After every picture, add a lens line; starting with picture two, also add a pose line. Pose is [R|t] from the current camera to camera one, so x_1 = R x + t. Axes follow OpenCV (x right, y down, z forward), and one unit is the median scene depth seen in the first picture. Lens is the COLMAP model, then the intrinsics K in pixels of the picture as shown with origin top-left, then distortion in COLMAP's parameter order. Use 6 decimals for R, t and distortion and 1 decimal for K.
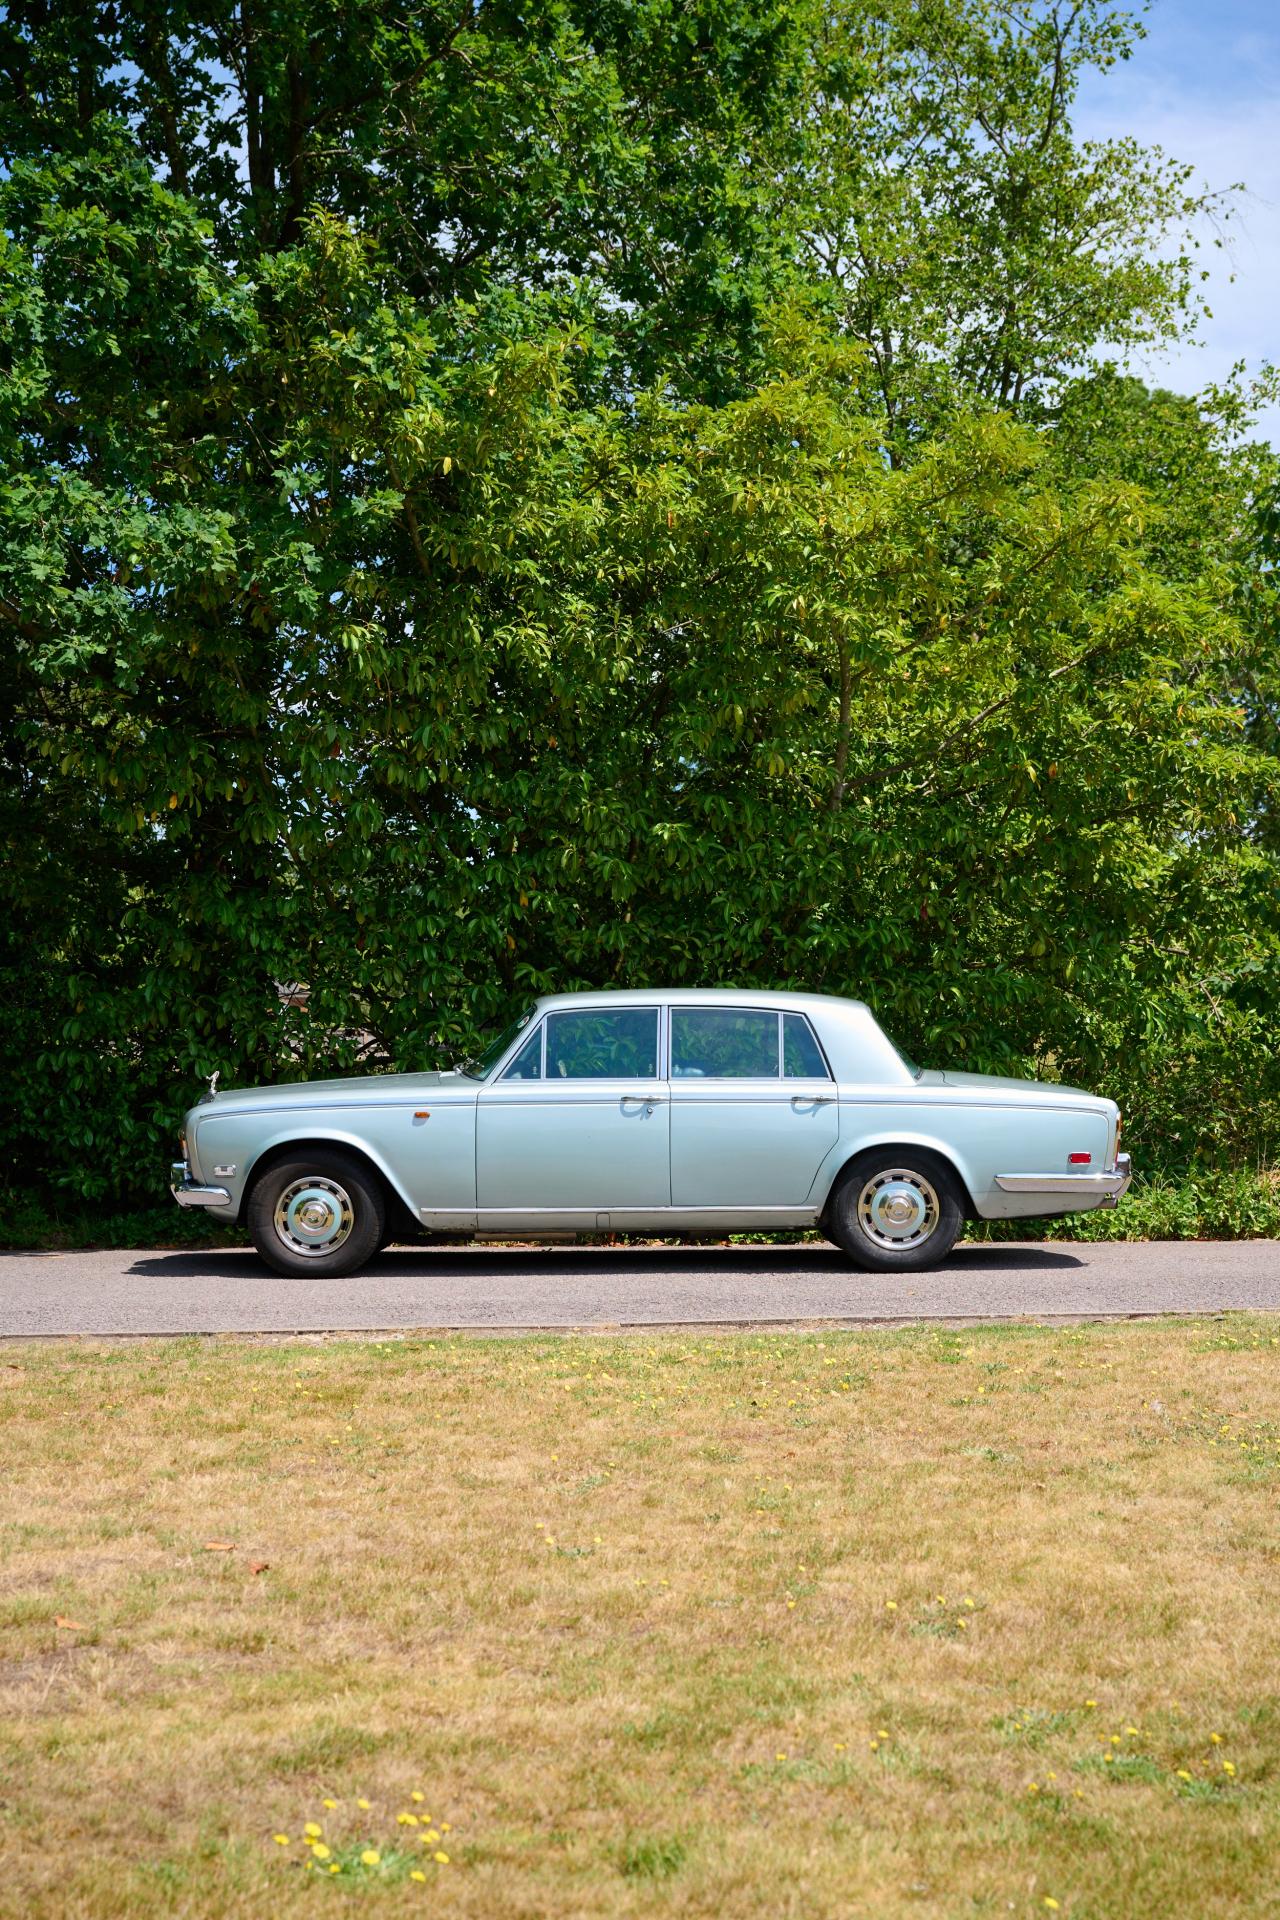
lens RADIAL K [[2497.4, 0, 707.2], [0, 2497.4, 1000.4], [0, 0, 1]] dist [-0.002357, -0.030904]
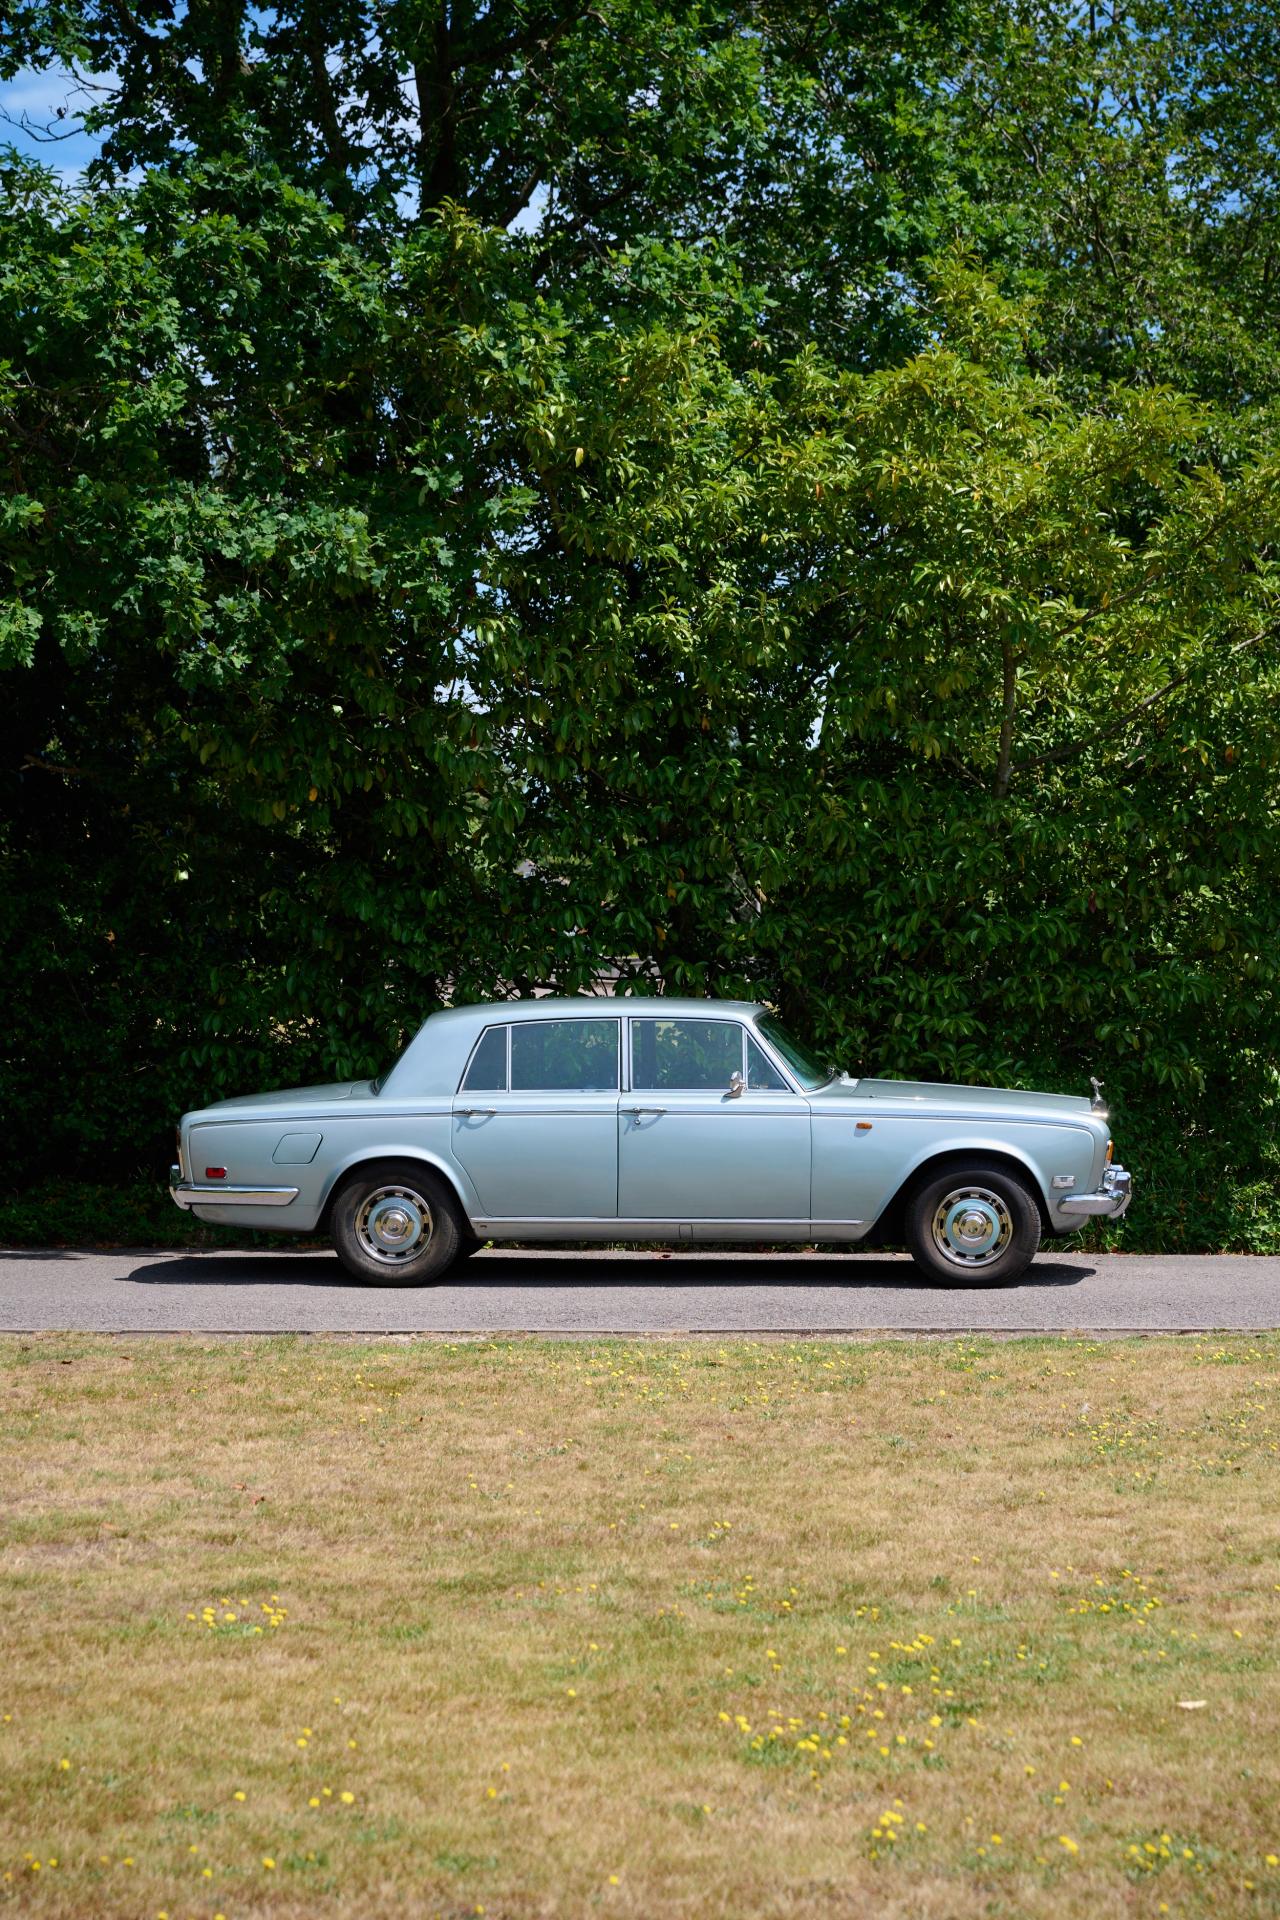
lens RADIAL K [[3388.9, 0, 640.0], [0, 3388.9, 960.0], [0, 0, 1]] dist [0.009511, 0.125733]
pose [[0.988060, 0.000435, -0.154066, 0.168167], [0.002061, 0.999869, 0.016035, -0.050926], [0.154053, -0.016161, 0.987930, -0.424031]]
